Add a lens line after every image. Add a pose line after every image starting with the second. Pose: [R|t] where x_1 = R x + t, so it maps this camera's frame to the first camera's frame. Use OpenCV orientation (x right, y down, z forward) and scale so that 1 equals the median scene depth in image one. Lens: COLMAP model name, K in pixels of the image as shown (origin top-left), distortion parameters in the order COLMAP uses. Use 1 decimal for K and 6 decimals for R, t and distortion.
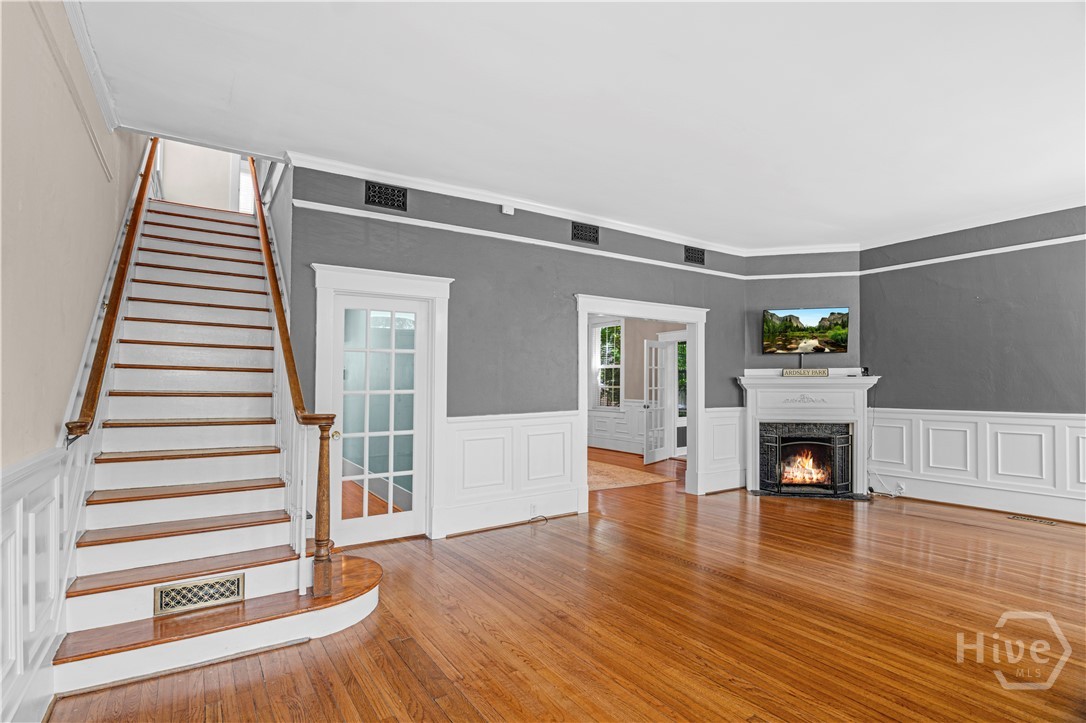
lens RADIAL K [[533.5, 0, 541.2], [0, 533.5, 381.0], [0, 0, 1]] dist [-0.001373, -0.007974]
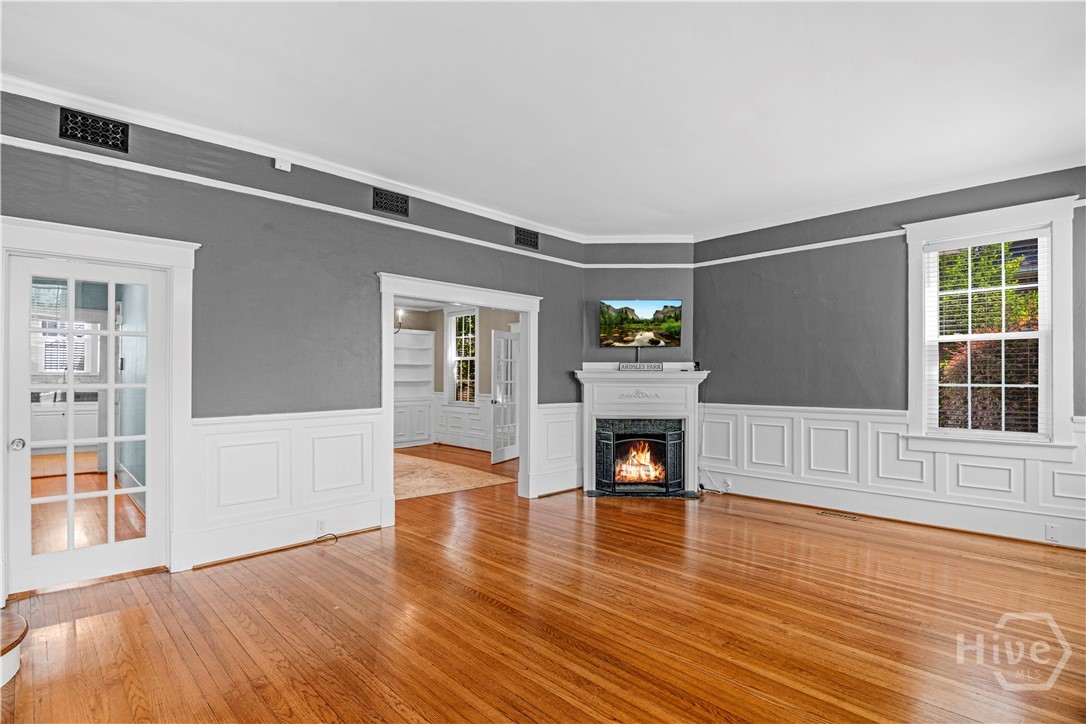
lens RADIAL K [[535.0, 0, 544.1], [0, 535.0, 375.3], [0, 0, 1]] dist [0.002812, -0.016096]
pose [[0.980269, 0.005820, 0.197582, 0.138832], [-0.006137, 0.999981, 0.000992, -0.000136], [-0.197573, -0.002185, 0.980286, 0.091434]]
